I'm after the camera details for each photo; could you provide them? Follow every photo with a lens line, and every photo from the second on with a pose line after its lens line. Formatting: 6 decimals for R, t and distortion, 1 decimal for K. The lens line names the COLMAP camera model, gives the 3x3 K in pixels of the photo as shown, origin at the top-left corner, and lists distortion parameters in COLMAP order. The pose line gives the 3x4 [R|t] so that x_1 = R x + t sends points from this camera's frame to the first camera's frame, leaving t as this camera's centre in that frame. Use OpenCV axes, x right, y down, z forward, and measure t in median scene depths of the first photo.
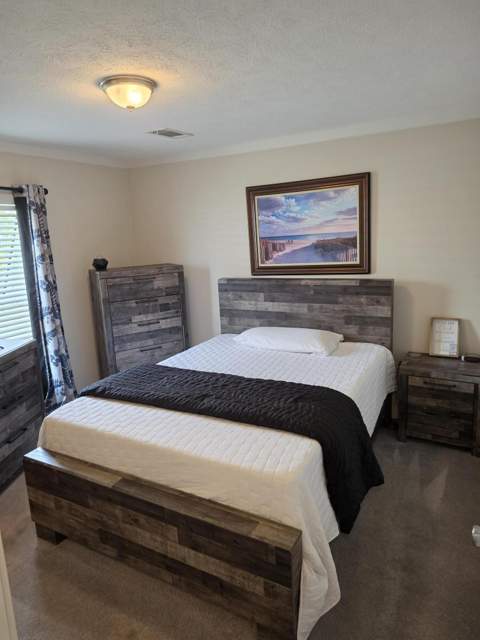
lens RADIAL K [[433.0, 0, 240.0], [0, 433.0, 320.0], [0, 0, 1]] dist [0.082800, -0.073446]
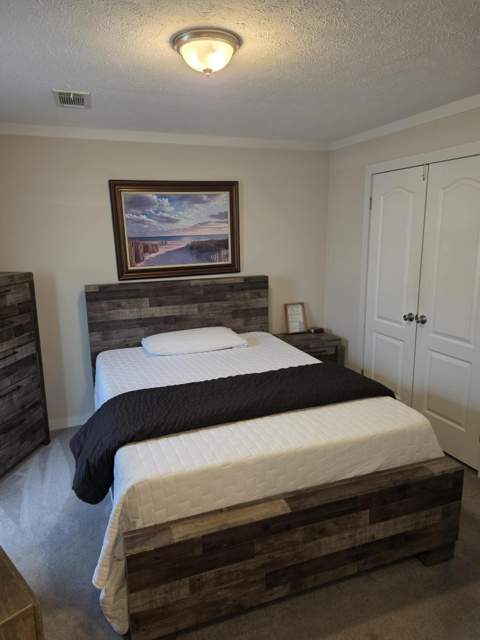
lens RADIAL K [[433.0, 0, 240.0], [0, 433.0, 320.0], [0, 0, 1]] dist [0.082800, -0.073446]
pose [[0.644359, -0.120550, 0.755161, -0.539016], [0.143793, 0.988982, 0.035181, -0.021306], [-0.751082, 0.085917, 0.654594, 0.264575]]
